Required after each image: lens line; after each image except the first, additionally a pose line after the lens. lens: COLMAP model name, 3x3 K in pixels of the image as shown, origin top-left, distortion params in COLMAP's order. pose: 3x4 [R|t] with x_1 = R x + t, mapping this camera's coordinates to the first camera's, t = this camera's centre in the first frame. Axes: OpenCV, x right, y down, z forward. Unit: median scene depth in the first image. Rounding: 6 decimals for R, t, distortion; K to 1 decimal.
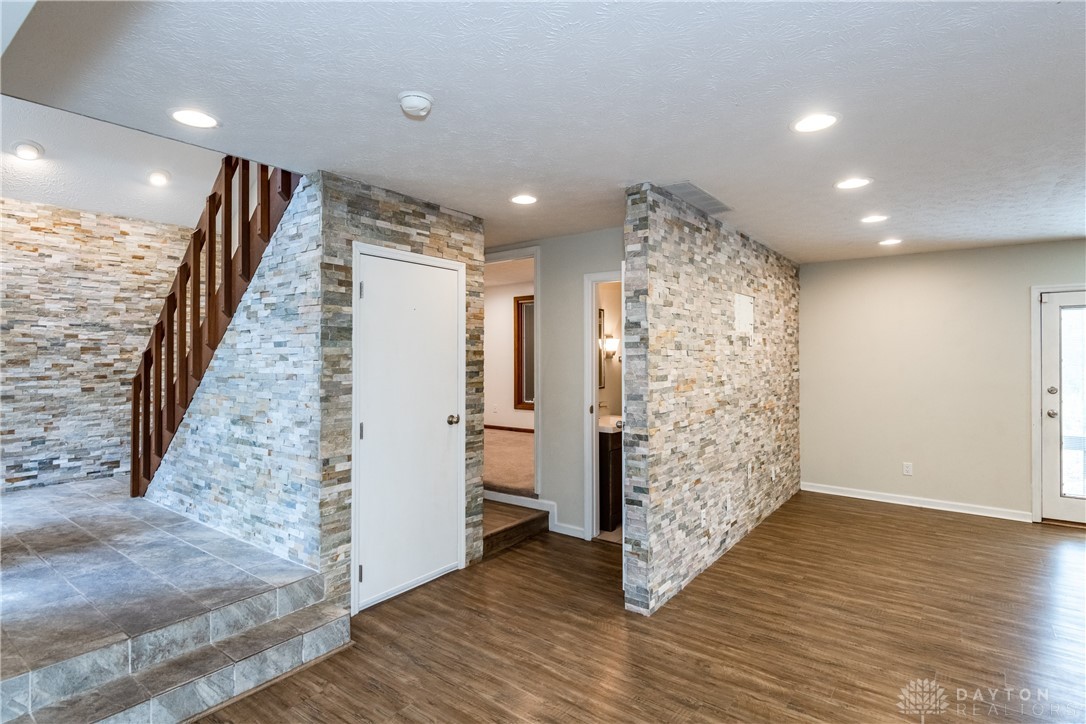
lens RADIAL K [[540.8, 0, 543.1], [0, 540.8, 351.0], [0, 0, 1]] dist [0.012919, -0.003922]
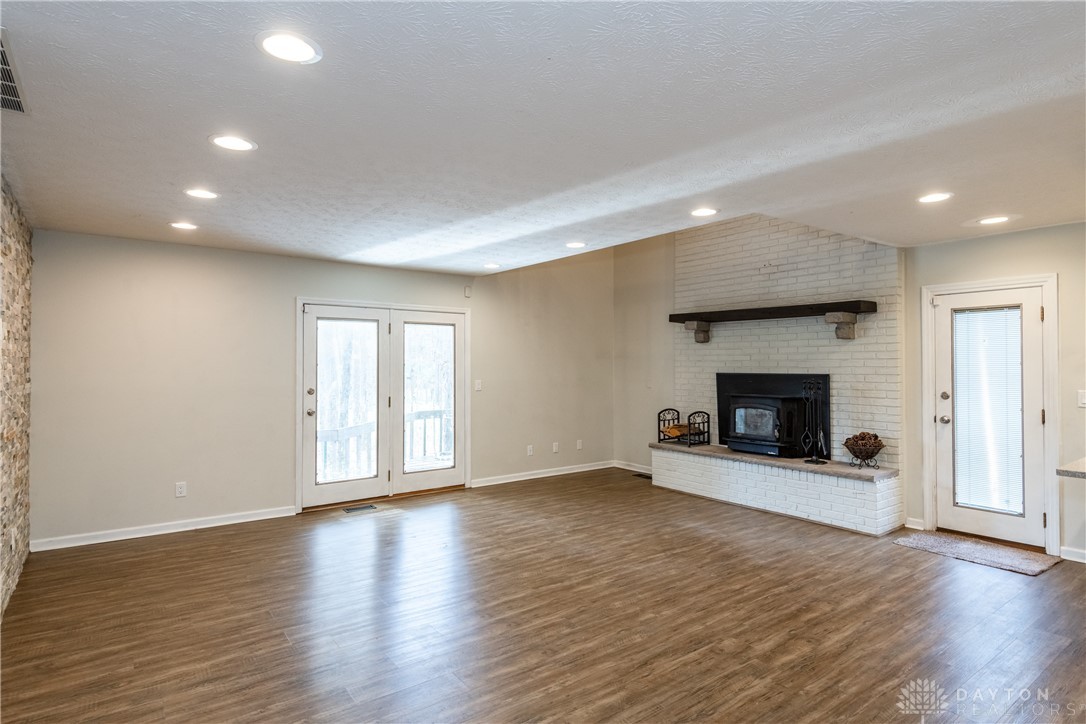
lens RADIAL K [[588.8, 0, 541.6], [0, 588.8, 367.0], [0, 0, 1]] dist [0.003711, 0.000747]
pose [[0.270247, -0.003249, 0.962786, -0.116387], [-0.012965, 0.999891, 0.007013, 0.007639], [-0.962704, -0.014377, 0.270175, 0.256494]]
